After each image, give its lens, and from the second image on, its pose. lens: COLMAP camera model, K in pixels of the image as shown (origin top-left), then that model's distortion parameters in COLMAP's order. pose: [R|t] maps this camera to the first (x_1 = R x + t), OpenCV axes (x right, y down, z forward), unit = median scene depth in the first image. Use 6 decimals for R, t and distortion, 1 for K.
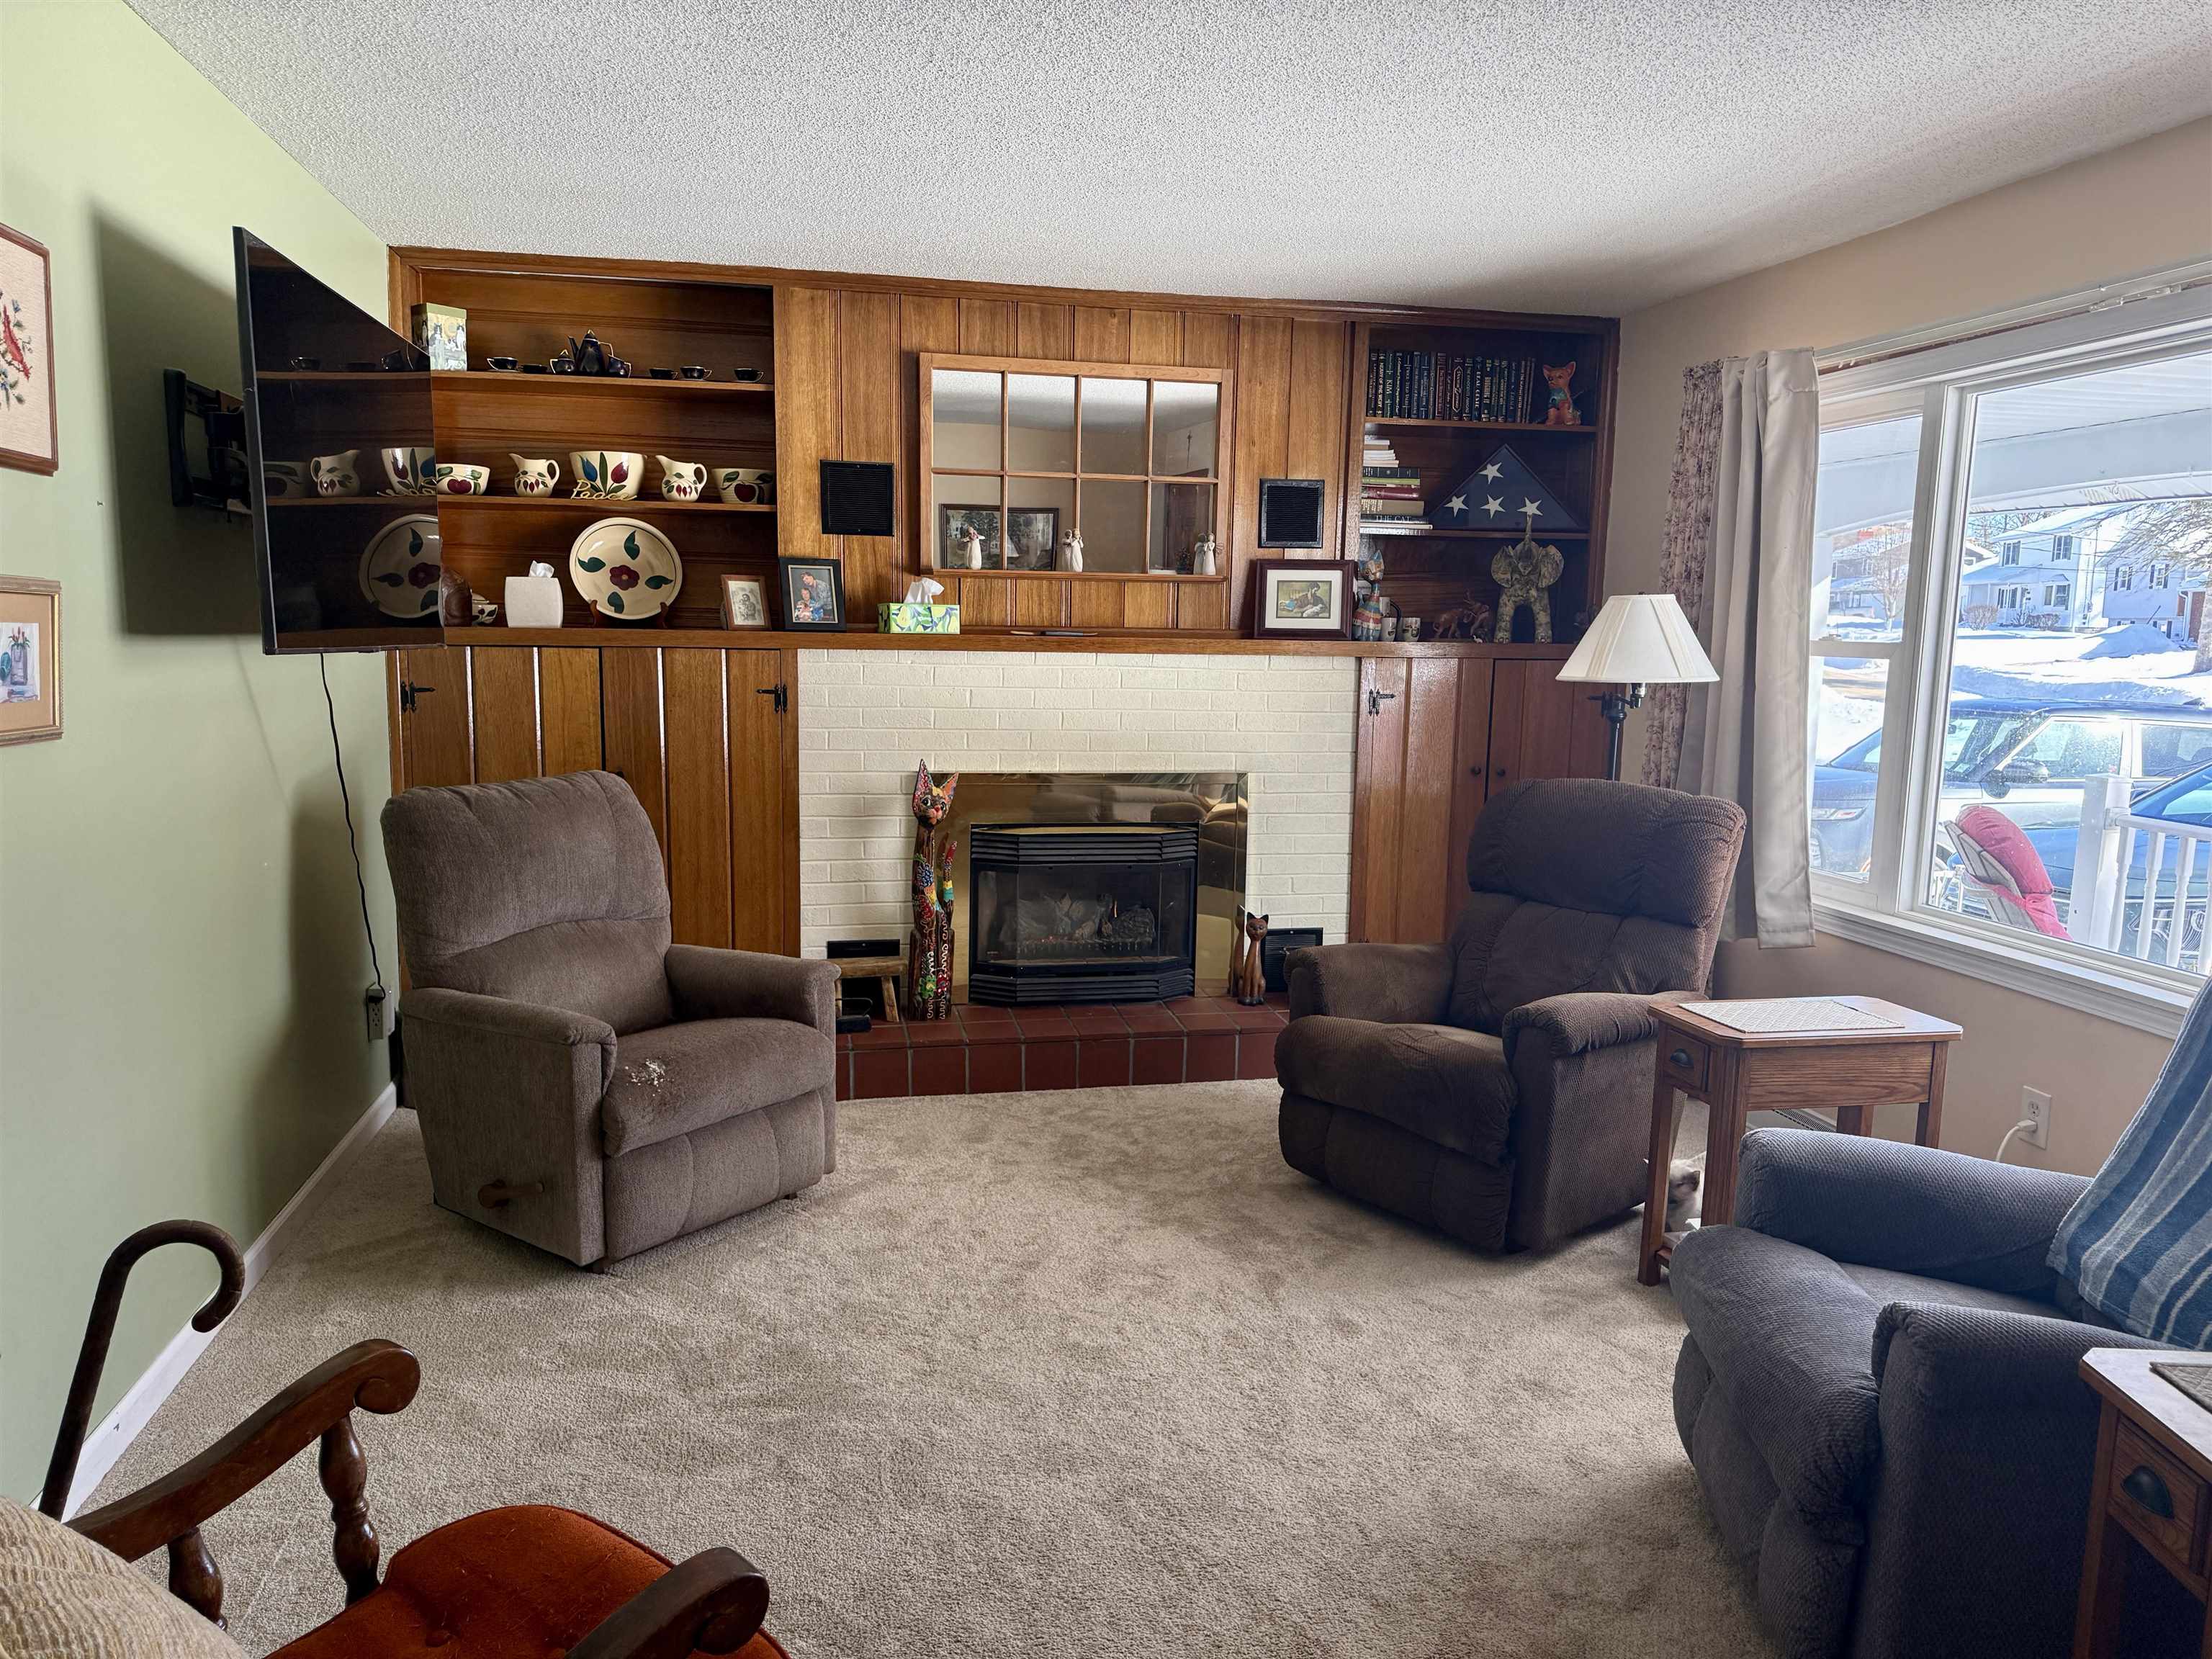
lens RADIAL K [[1562.5, 0, 1141.6], [0, 1562.5, 897.9], [0, 0, 1]] dist [0.058140, -0.073236]
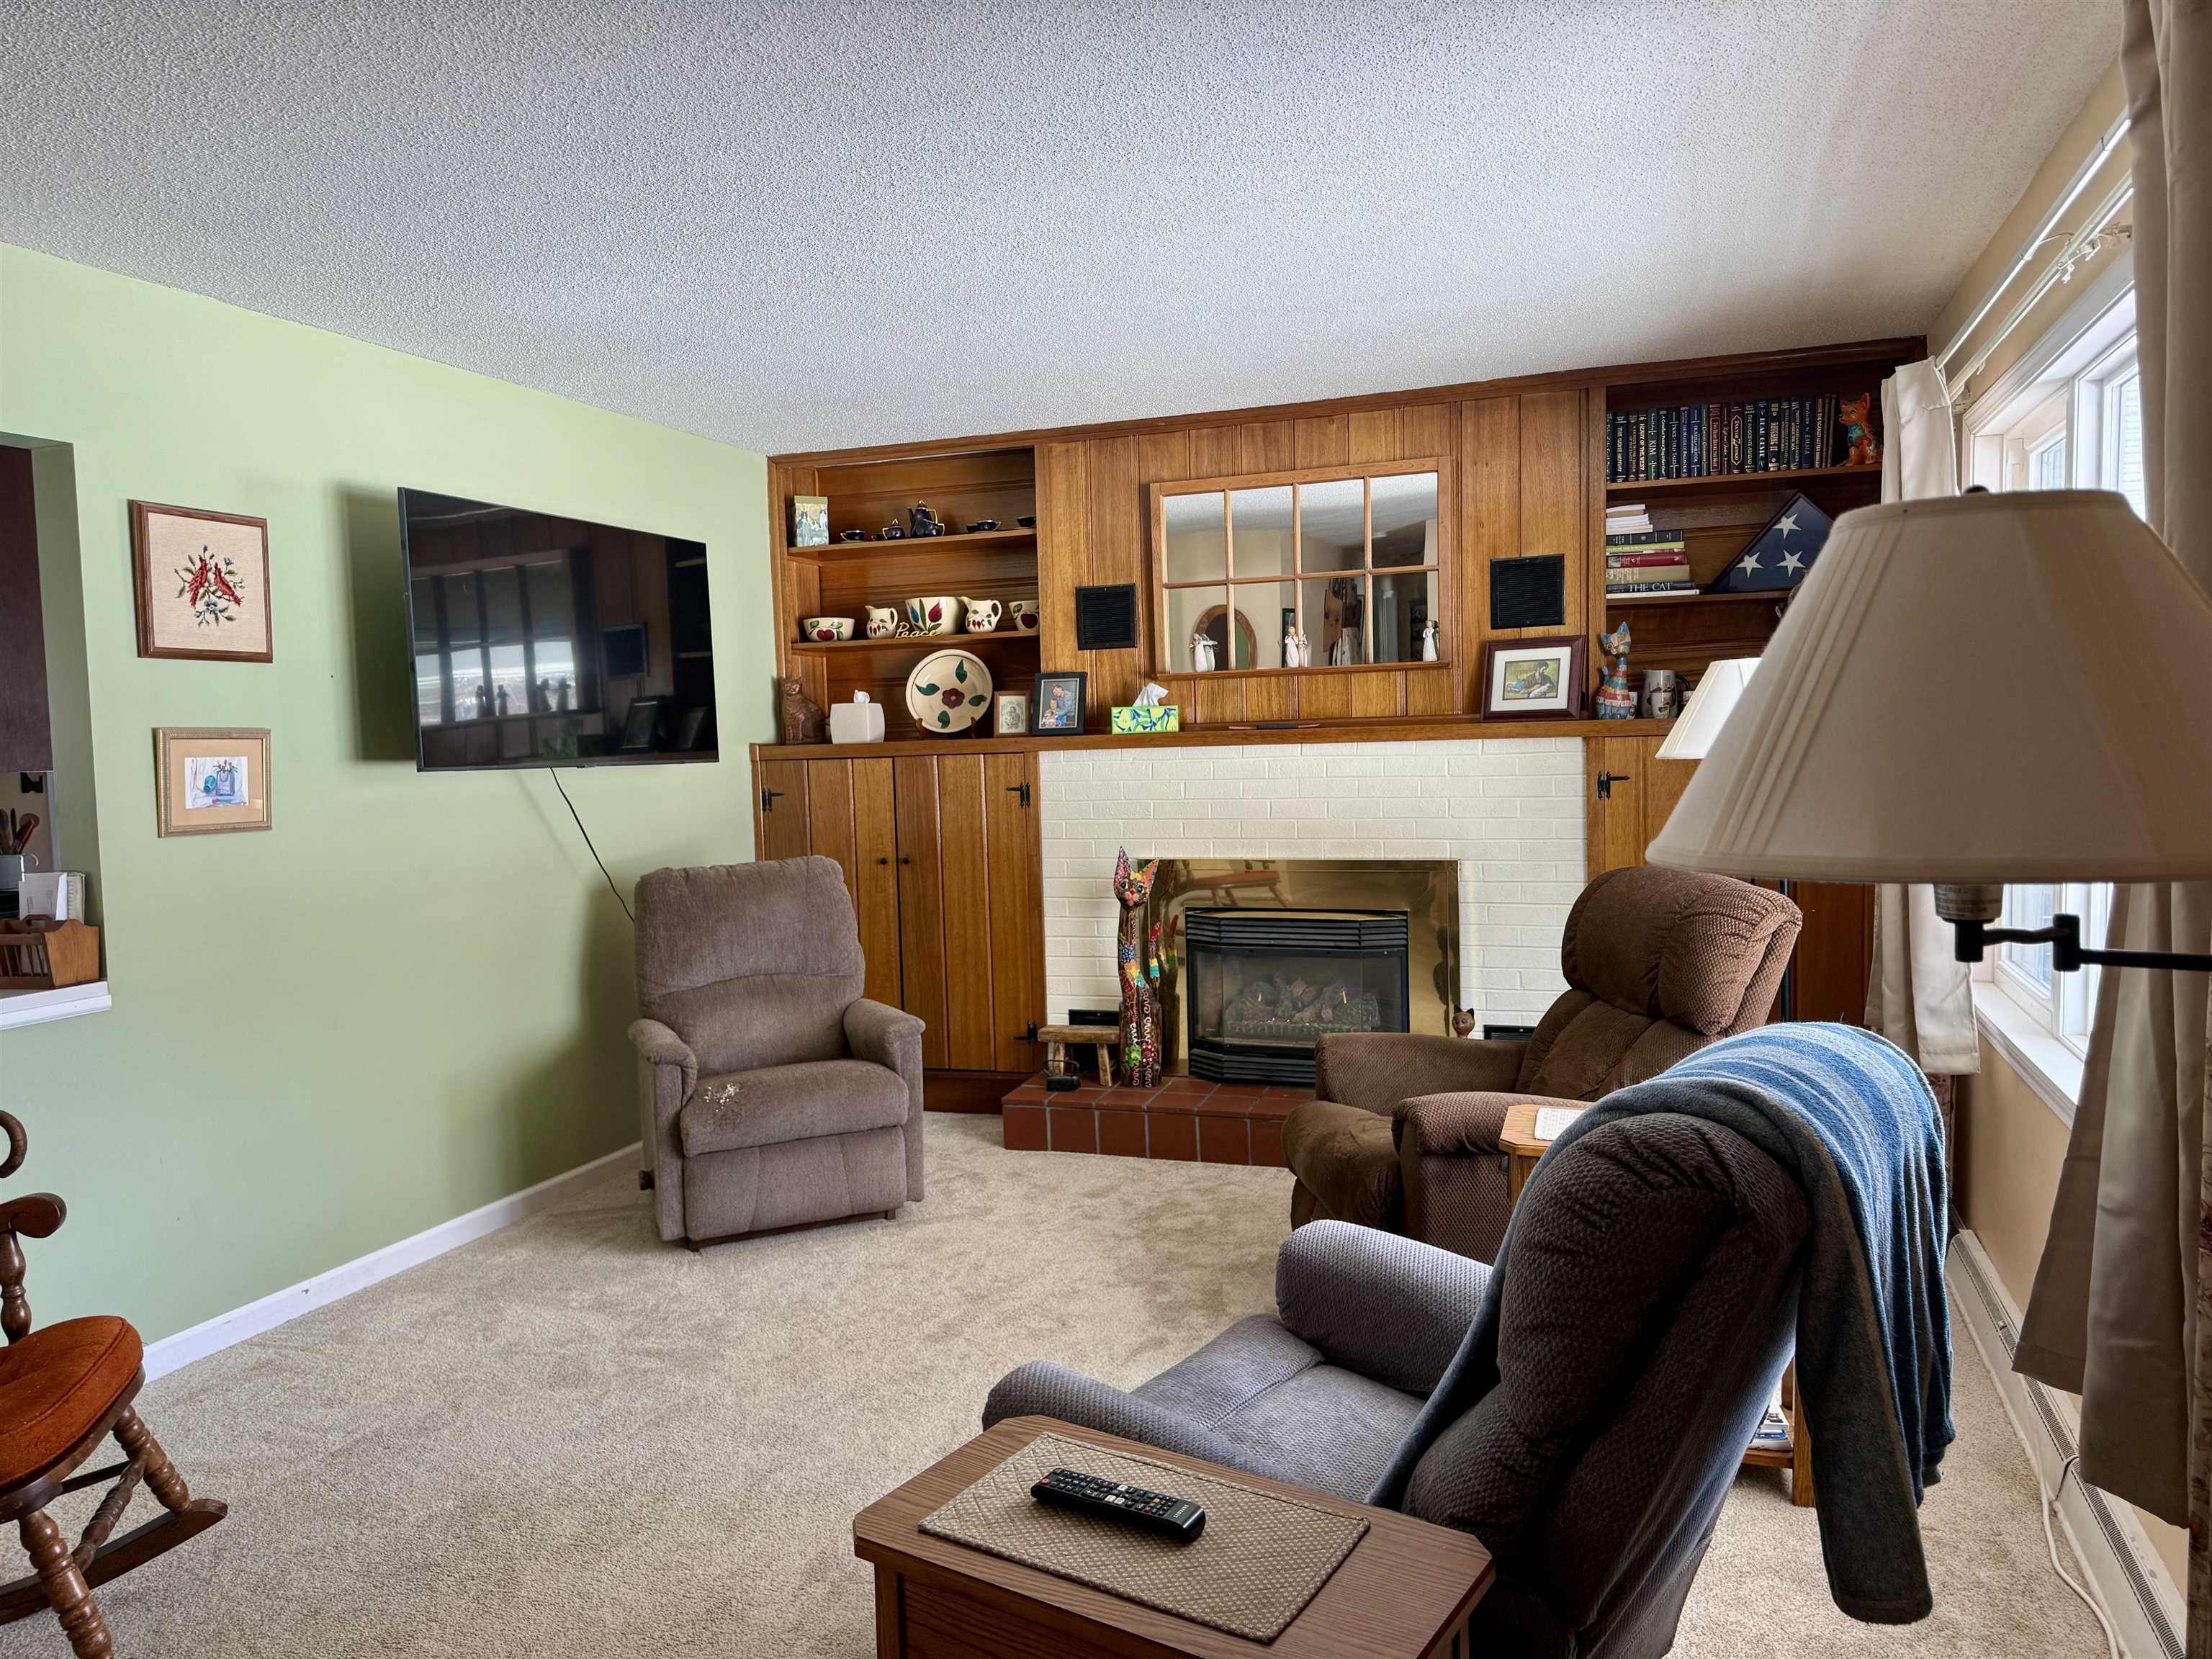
lens RADIAL K [[1562.5, 0, 1060.6], [0, 1562.5, 881.6], [0, 0, 1]] dist [0.058140, -0.073236]
pose [[0.847026, 0.008852, -0.531477, 0.398811], [-0.047373, 0.997140, -0.058892, 0.002543], [0.529436, 0.075061, 0.845023, 0.050067]]
